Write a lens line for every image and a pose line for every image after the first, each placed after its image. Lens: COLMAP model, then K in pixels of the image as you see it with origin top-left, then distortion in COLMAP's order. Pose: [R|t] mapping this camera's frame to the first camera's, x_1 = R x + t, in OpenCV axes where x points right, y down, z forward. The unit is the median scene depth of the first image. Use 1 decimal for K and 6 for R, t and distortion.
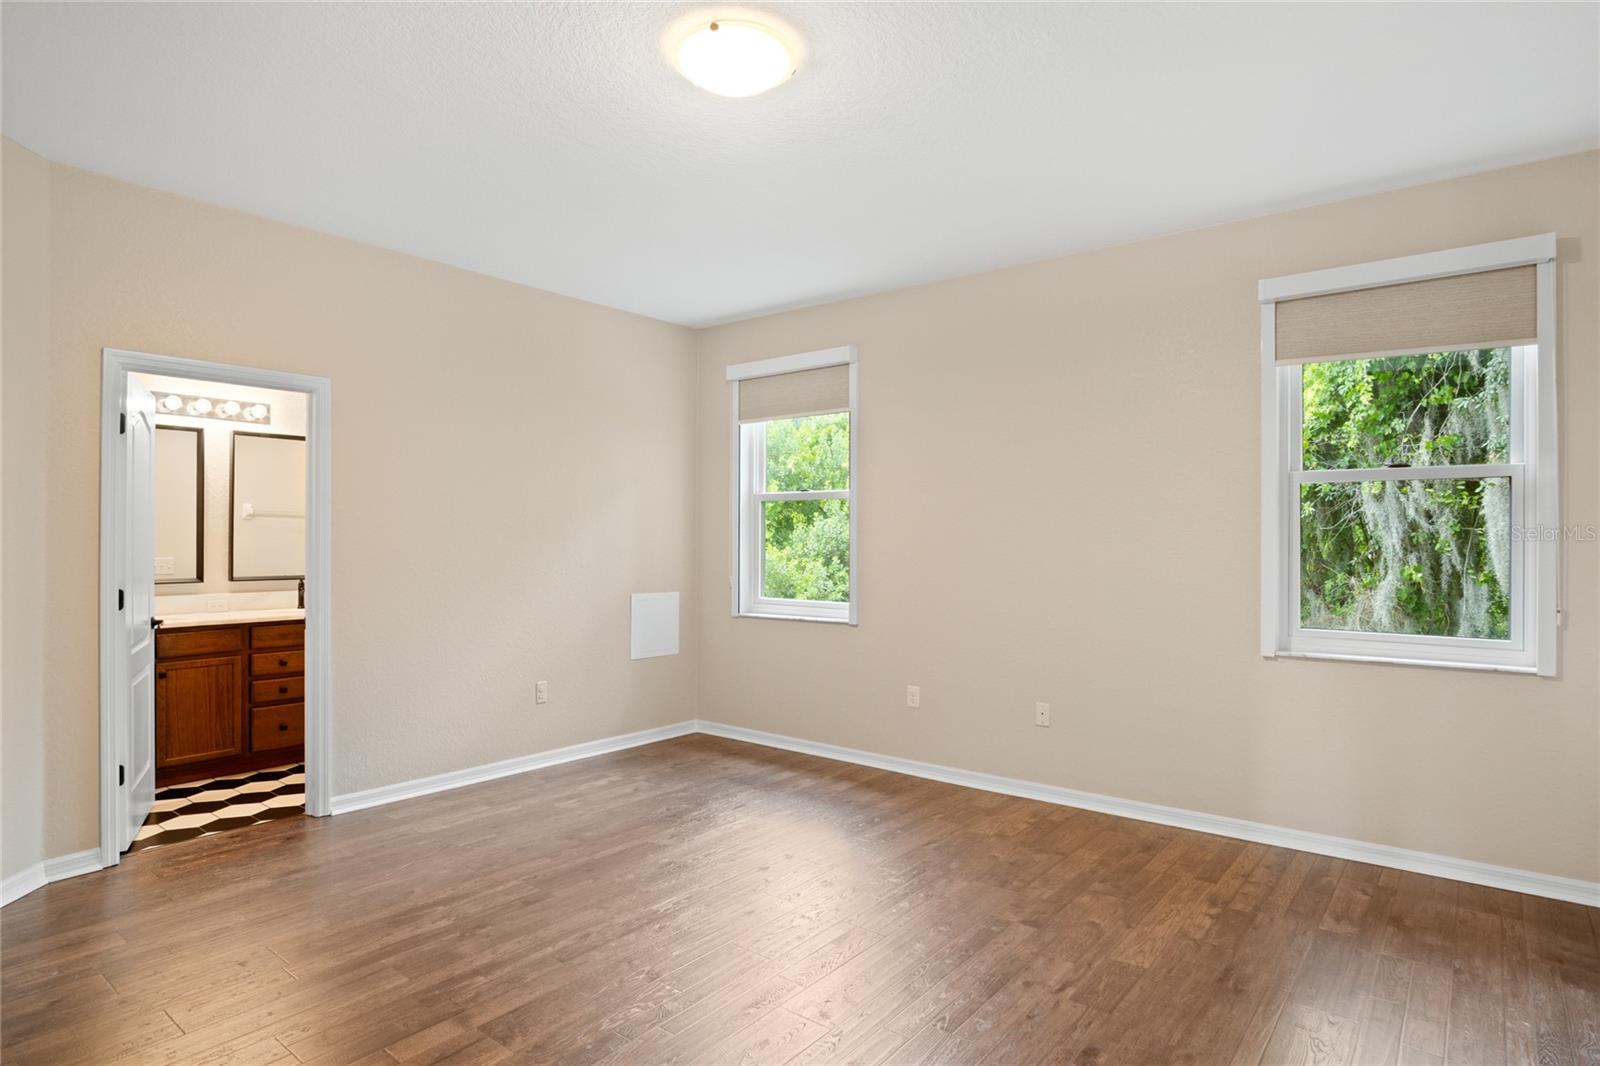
lens RADIAL K [[860.1, 0, 788.9], [0, 860.1, 538.1], [0, 0, 1]] dist [-0.022752, 0.001151]
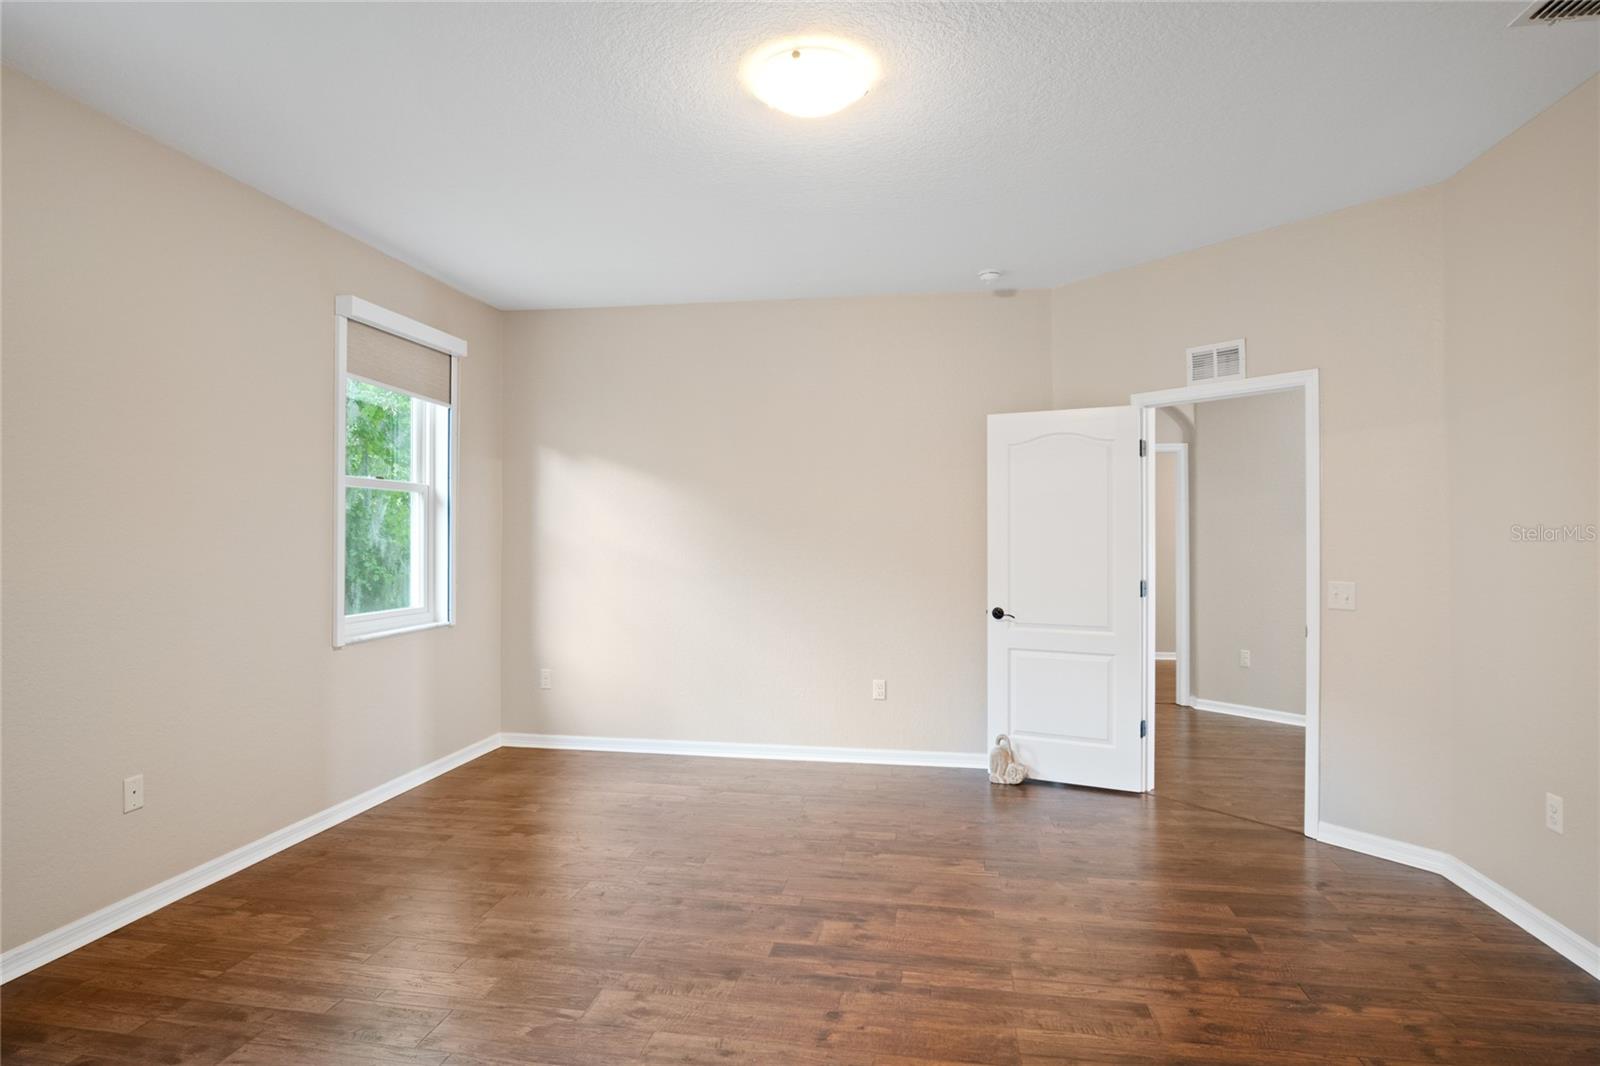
lens RADIAL K [[866.6, 0, 796.3], [0, 866.6, 523.6], [0, 0, 1]] dist [-0.026371, 0.001445]
pose [[-0.492331, 0.008427, 0.870367, -0.829277], [-0.005848, 0.999899, -0.012989, -0.005353], [-0.870389, -0.011485, -0.492232, 1.306152]]
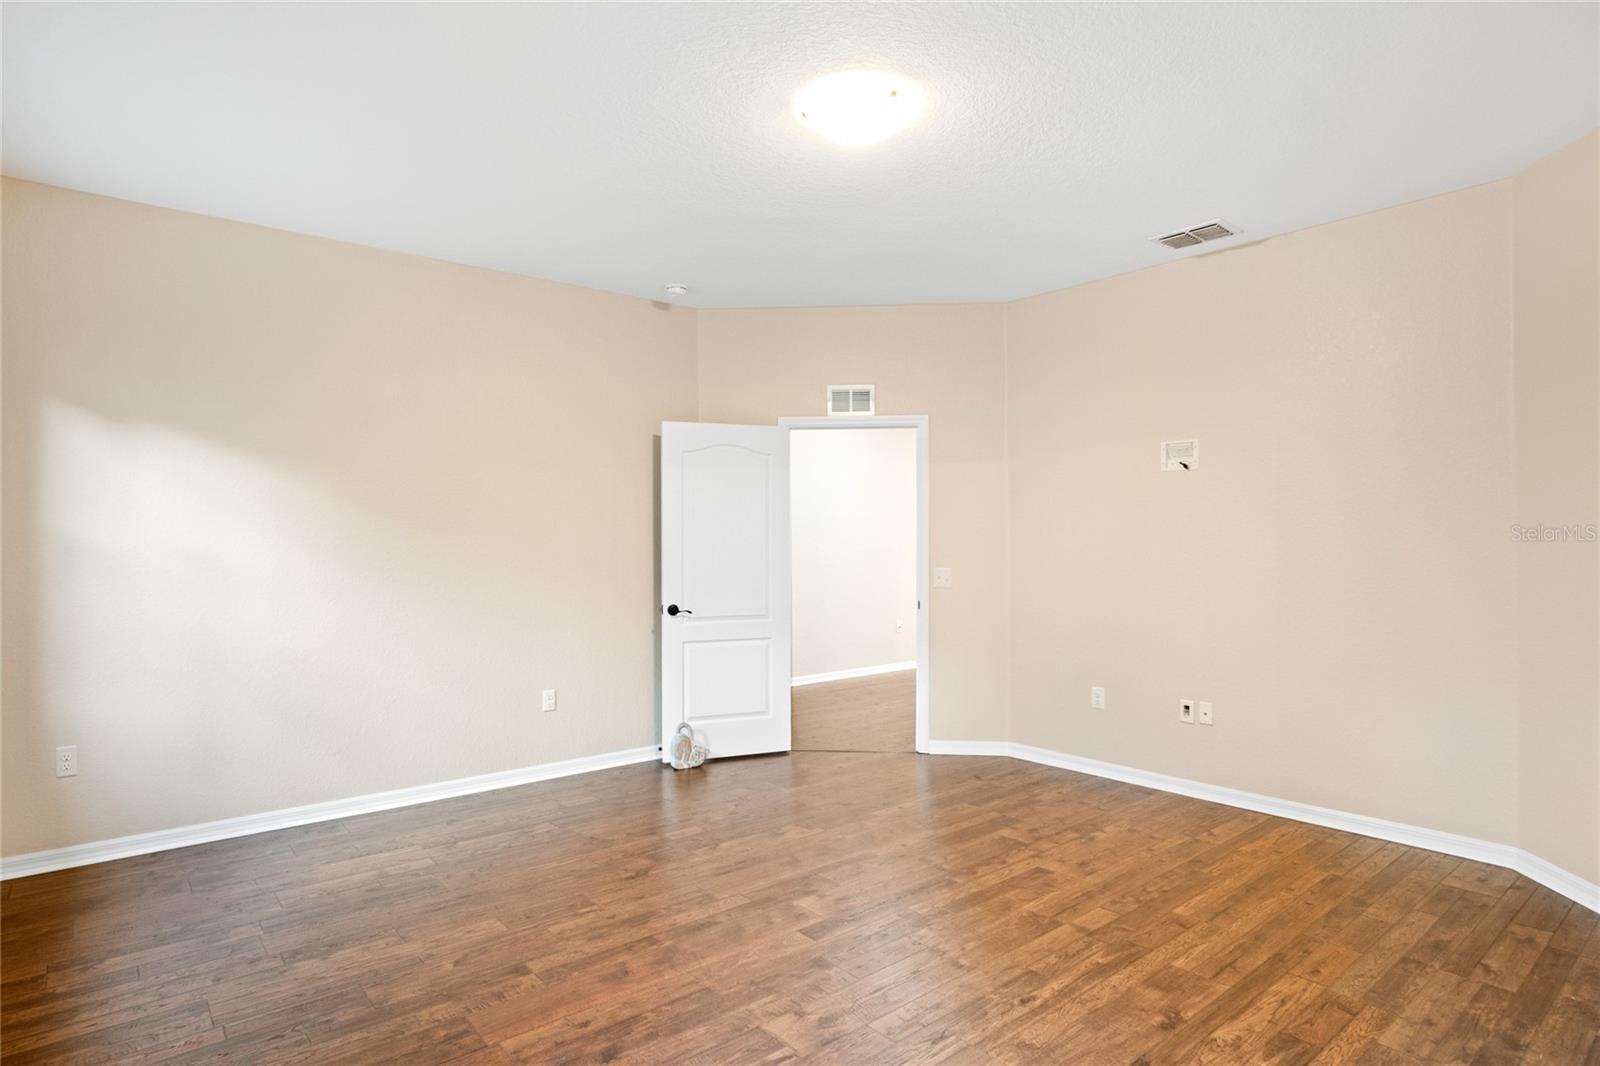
lens RADIAL K [[869.8, 0, 795.0], [0, 869.8, 533.3], [0, 0, 1]] dist [-0.027337, 0.001693]
pose [[-0.981521, 0.002012, 0.191346, -0.170254], [0.000546, 0.999970, -0.007715, 0.001086], [-0.191356, -0.007468, -0.981492, 1.823365]]
